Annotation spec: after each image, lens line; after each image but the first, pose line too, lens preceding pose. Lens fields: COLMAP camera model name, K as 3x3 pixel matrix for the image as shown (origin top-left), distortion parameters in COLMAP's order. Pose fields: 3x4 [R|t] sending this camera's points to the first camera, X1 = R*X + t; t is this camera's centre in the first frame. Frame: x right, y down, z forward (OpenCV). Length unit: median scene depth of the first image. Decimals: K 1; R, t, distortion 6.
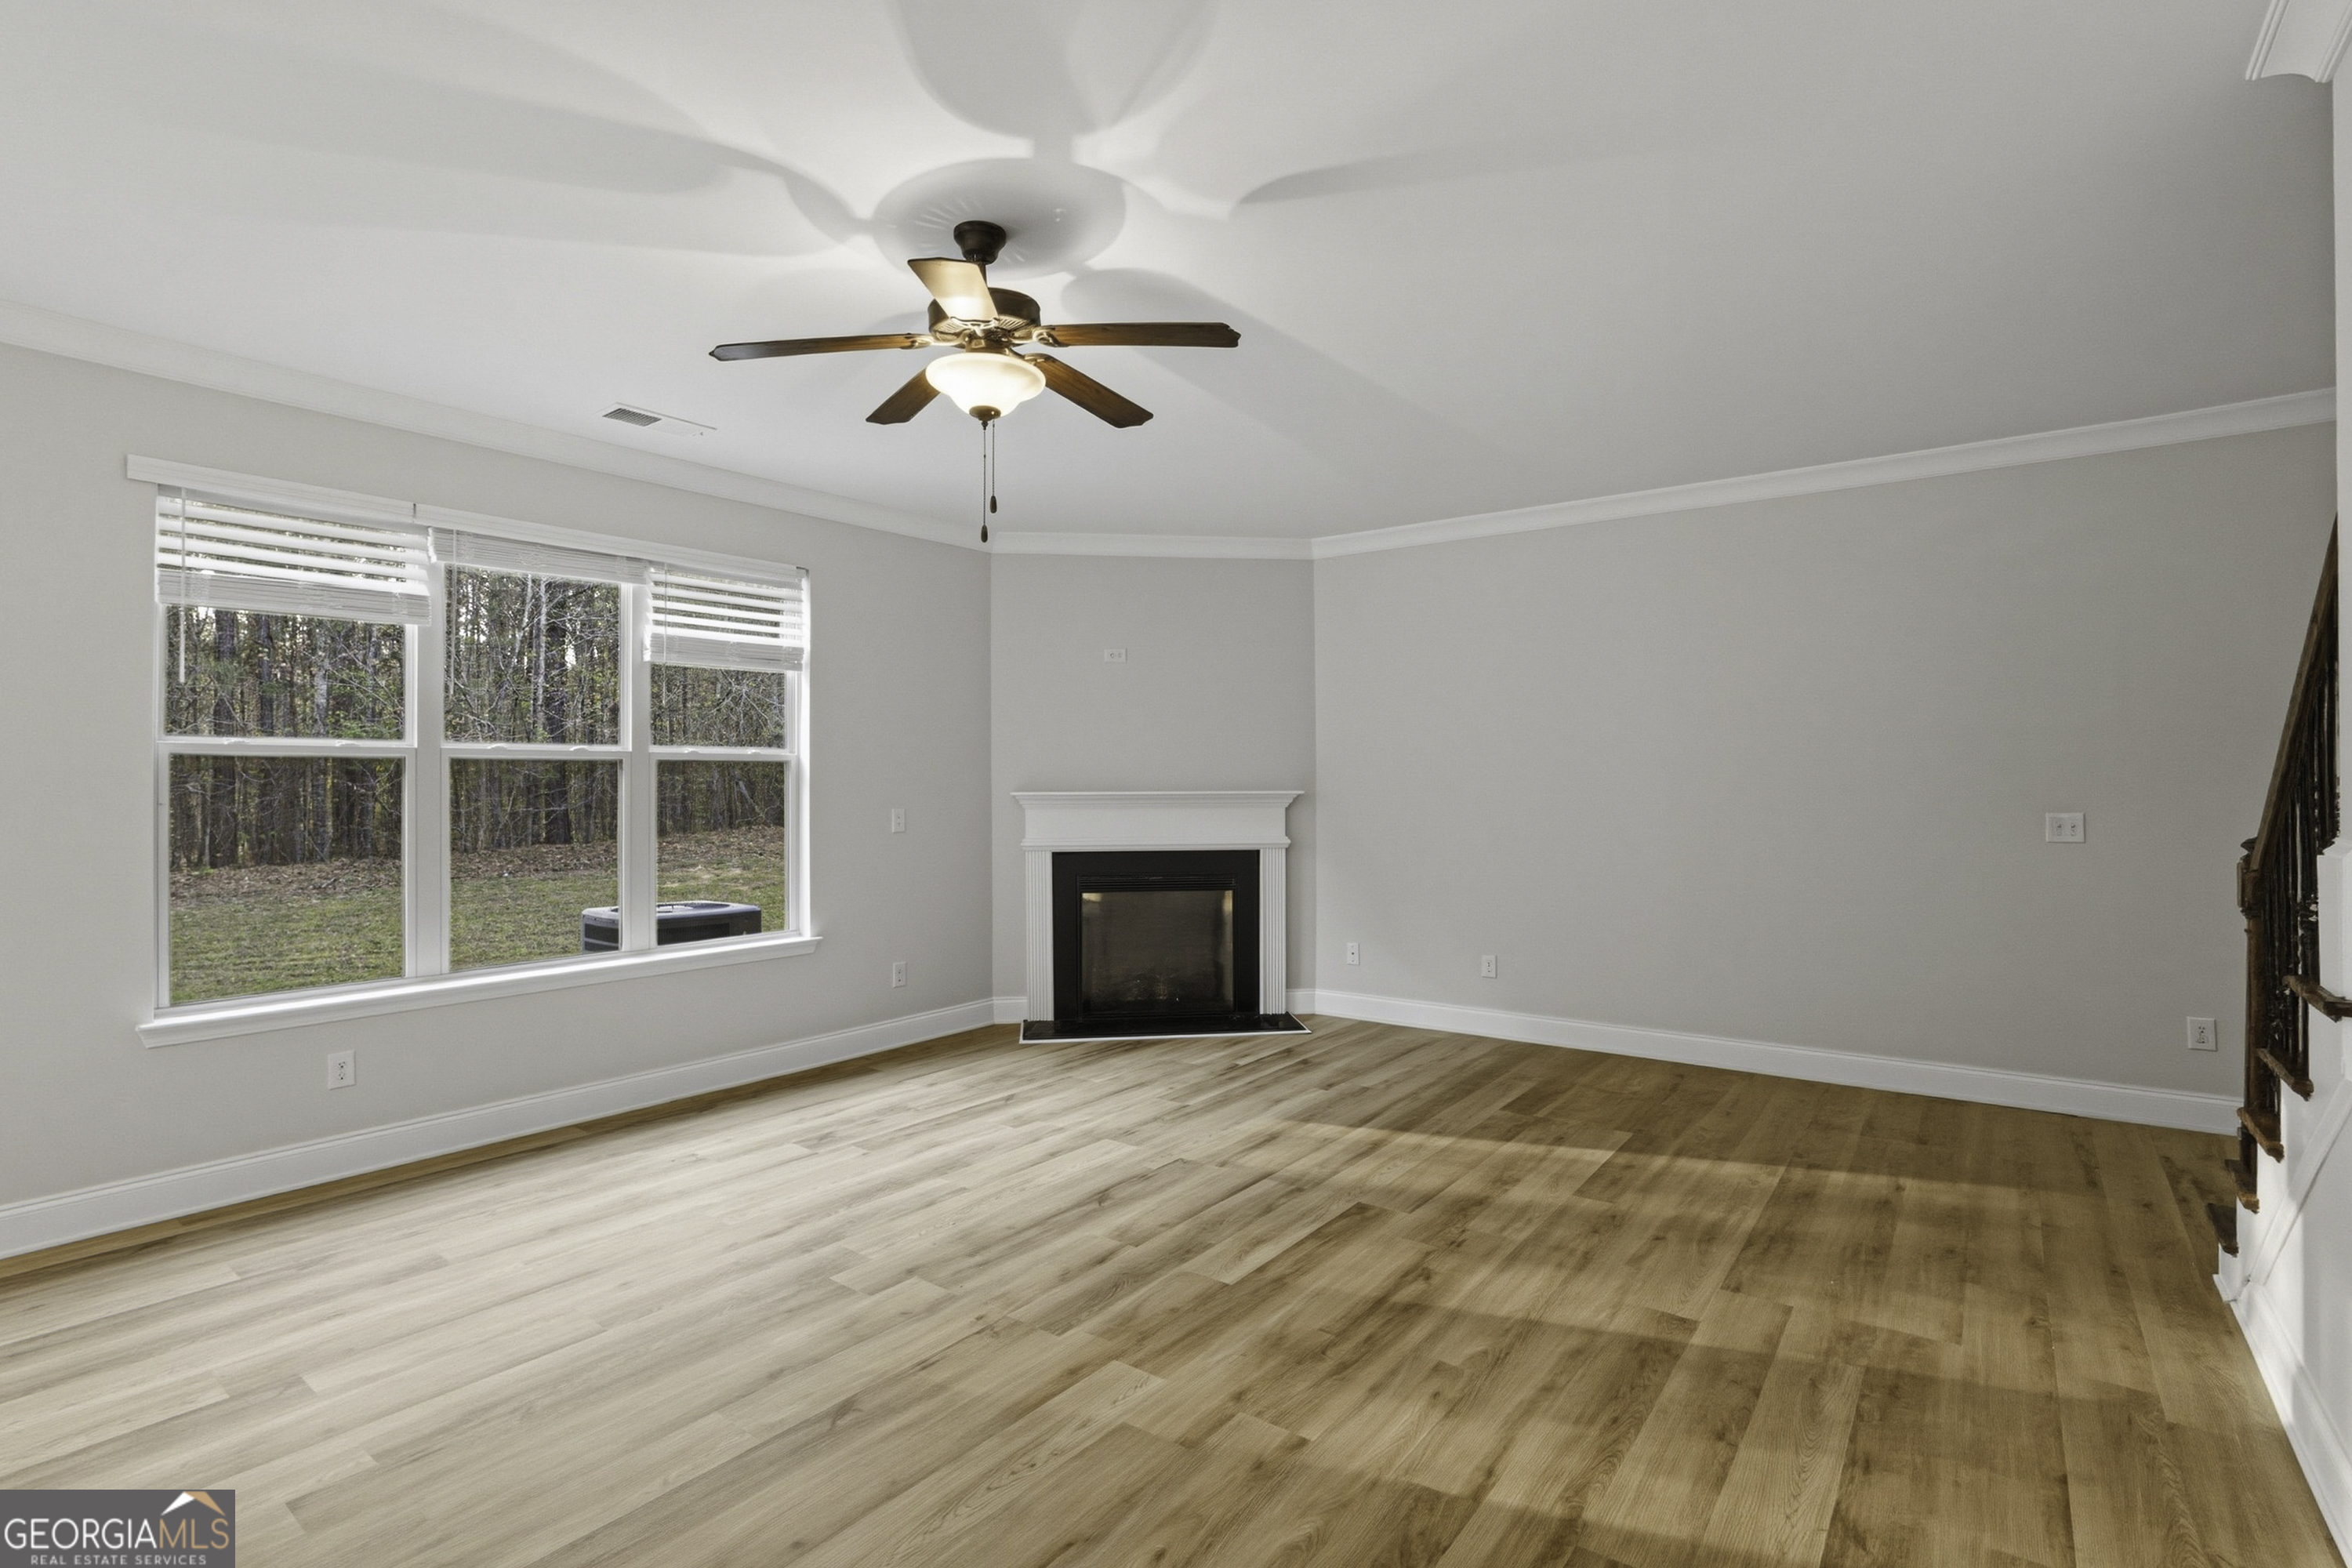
lens RADIAL K [[1107.8, 0, 1165.3], [0, 1107.8, 777.9], [0, 0, 1]] dist [-0.048603, 0.012794]
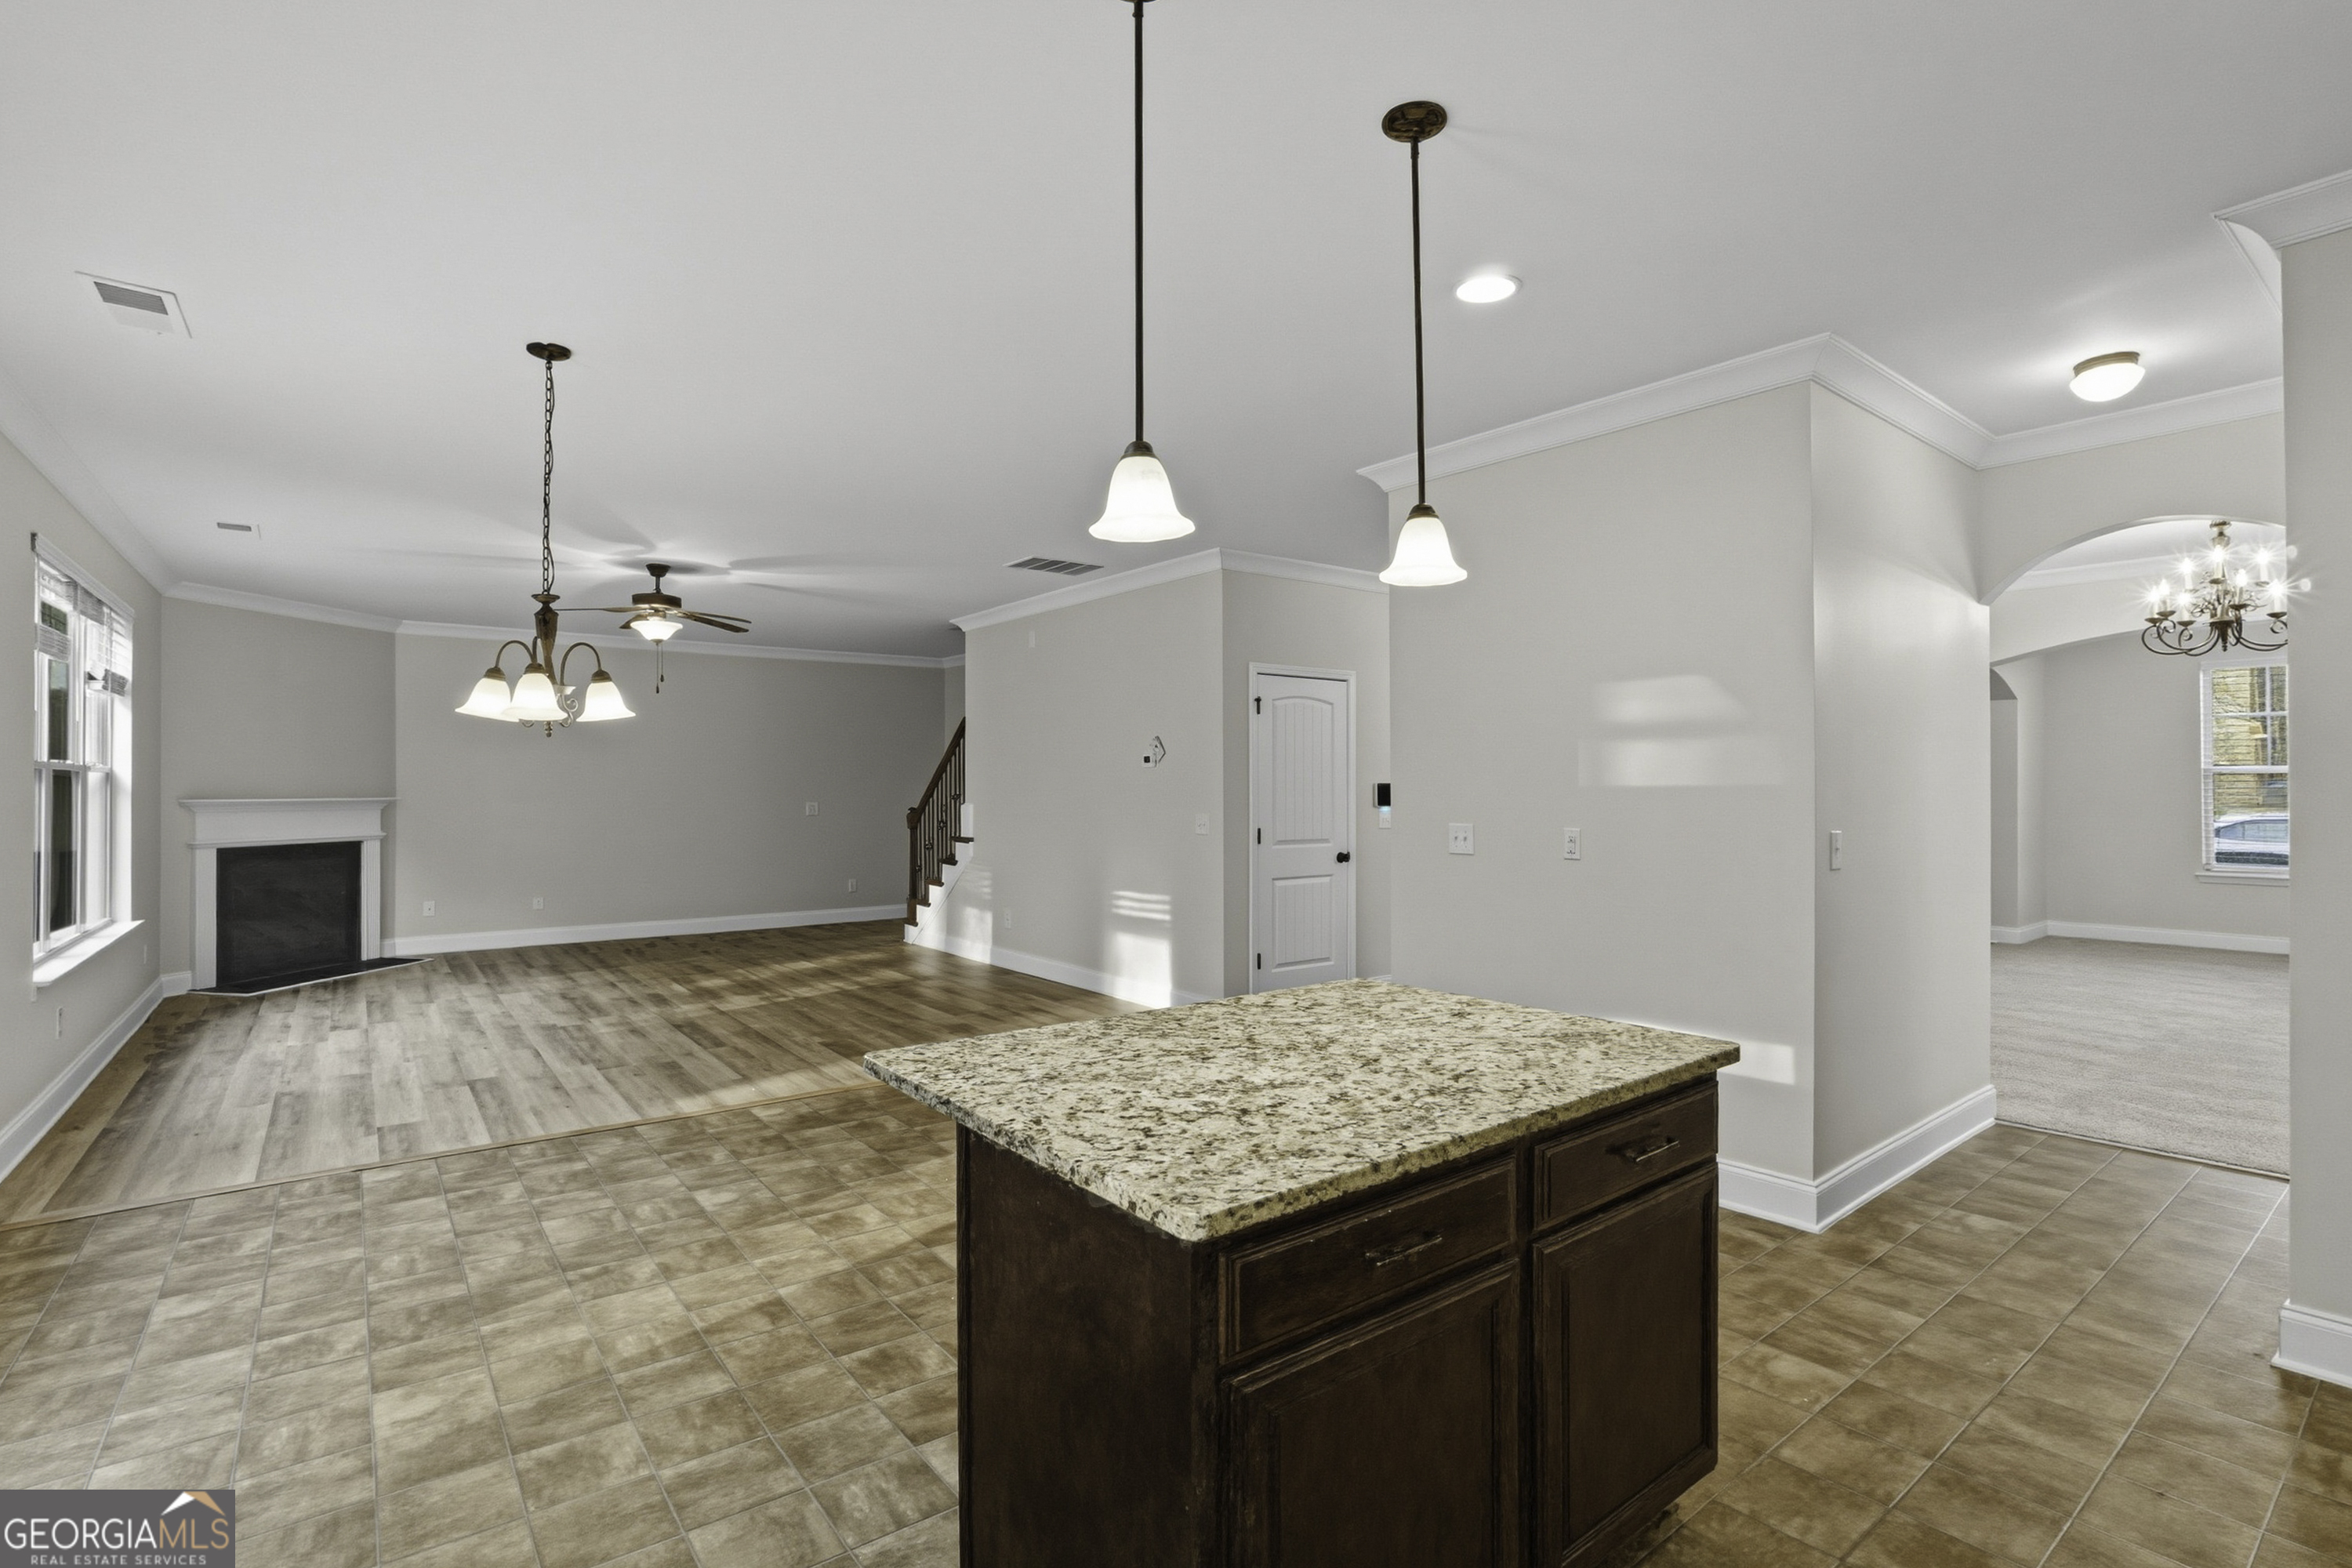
lens RADIAL K [[1107.8, 0, 1181.6], [0, 1107.8, 785.6], [0, 0, 1]] dist [-0.048603, 0.012794]
pose [[0.247247, 0.005979, 0.968934, -1.516284], [-0.005525, 0.999973, -0.004761, -0.003683], [-0.968937, -0.004176, 0.247274, -0.493187]]
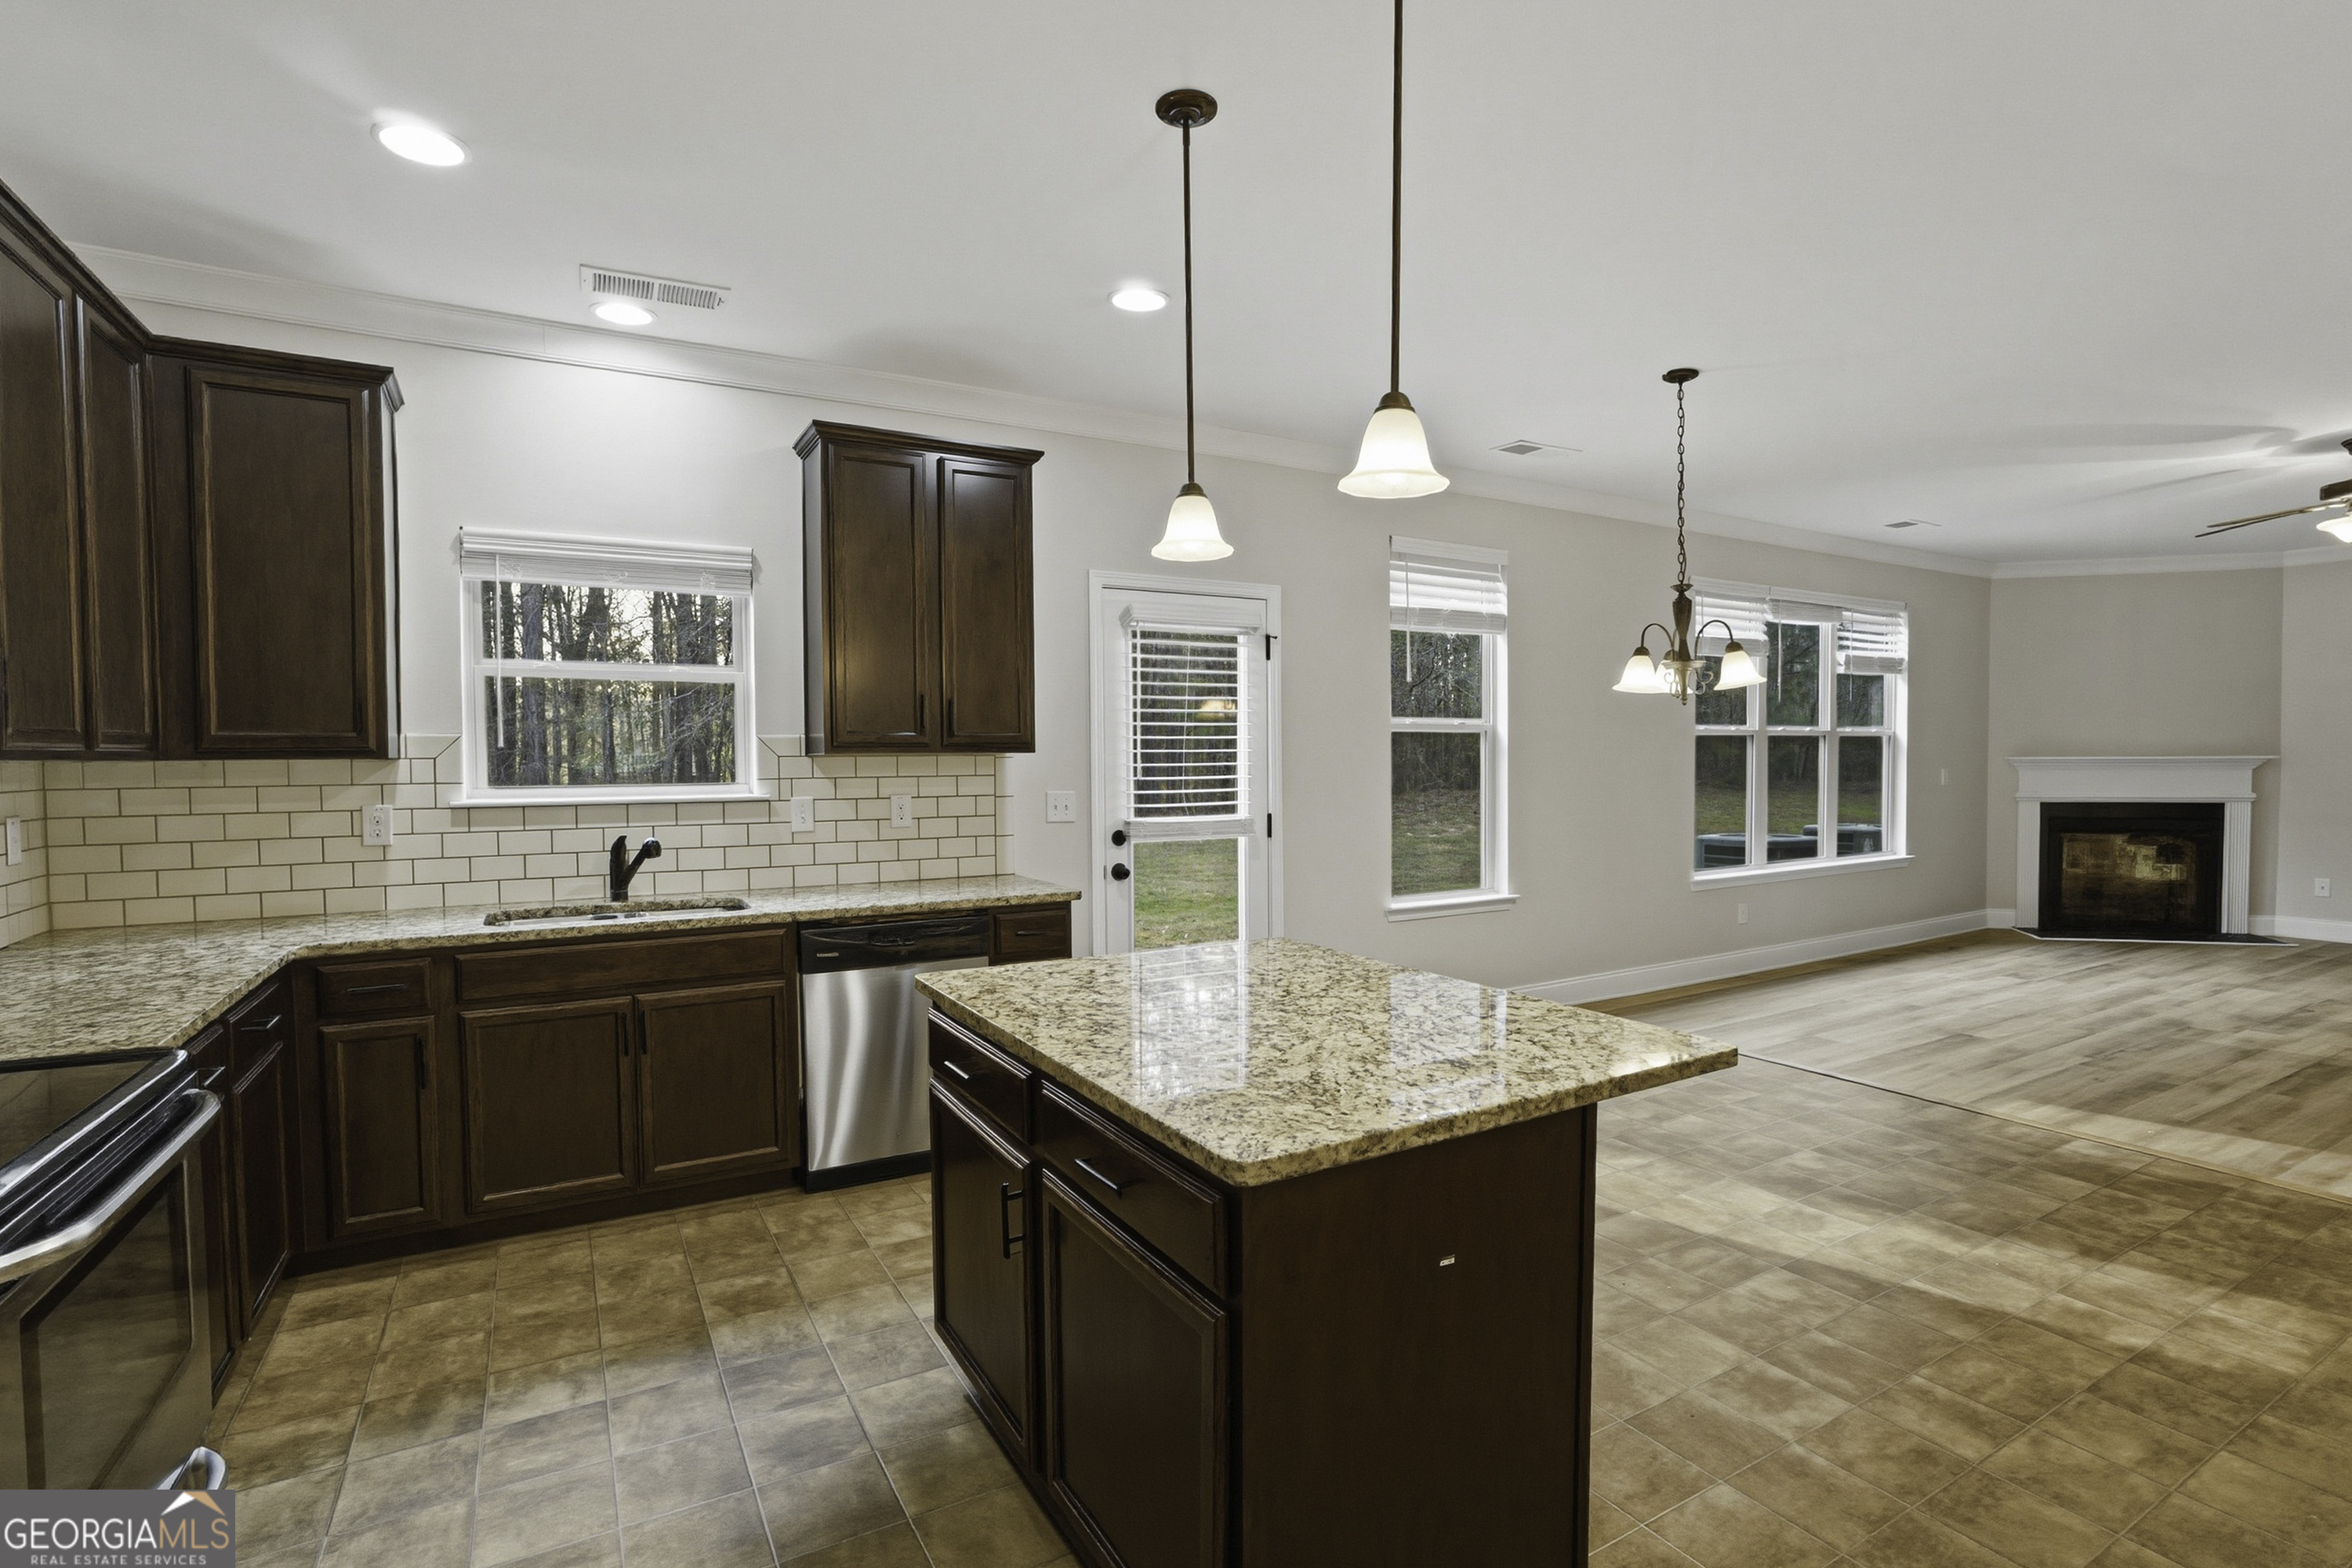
lens RADIAL K [[1107.8, 0, 1184.7], [0, 1107.8, 785.3], [0, 0, 1]] dist [-0.048603, 0.012794]
pose [[0.926396, 0.006785, -0.376490, -0.873323], [0.006477, 0.999403, 0.033948, -0.006620], [0.376495, -0.033887, 0.925799, -0.904009]]
